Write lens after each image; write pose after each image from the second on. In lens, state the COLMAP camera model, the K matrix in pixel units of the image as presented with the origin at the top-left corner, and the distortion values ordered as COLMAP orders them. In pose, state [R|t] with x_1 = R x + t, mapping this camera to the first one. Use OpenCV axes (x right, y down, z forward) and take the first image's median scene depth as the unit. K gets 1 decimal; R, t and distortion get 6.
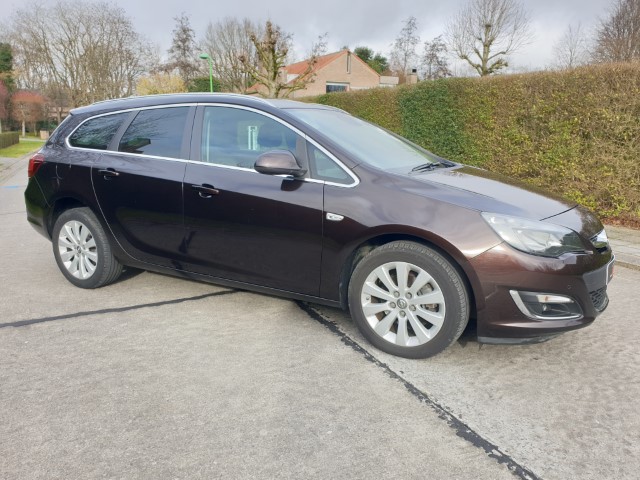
lens RADIAL K [[508.0, 0, 318.3], [0, 508.0, 238.6], [0, 0, 1]] dist [0.004874, 0.019190]
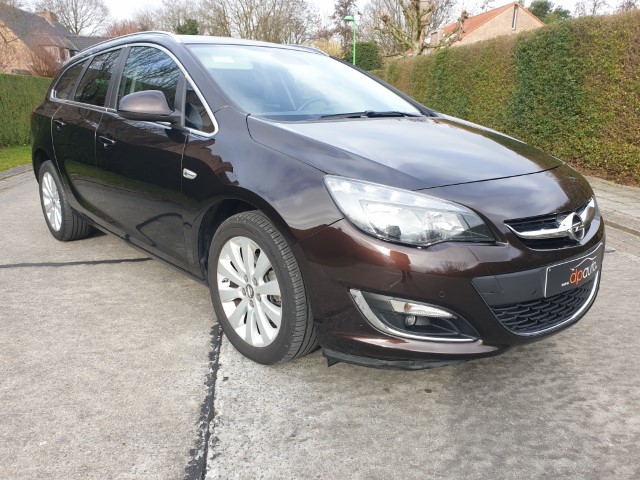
lens RADIAL K [[508.0, 0, 315.4], [0, 508.0, 238.5], [0, 0, 1]] dist [0.004874, 0.019190]
pose [[0.948332, 0.077314, -0.307715, 0.112499], [-0.058585, 0.995849, 0.069661, -0.002449], [0.311824, -0.048035, 0.948925, 0.071308]]
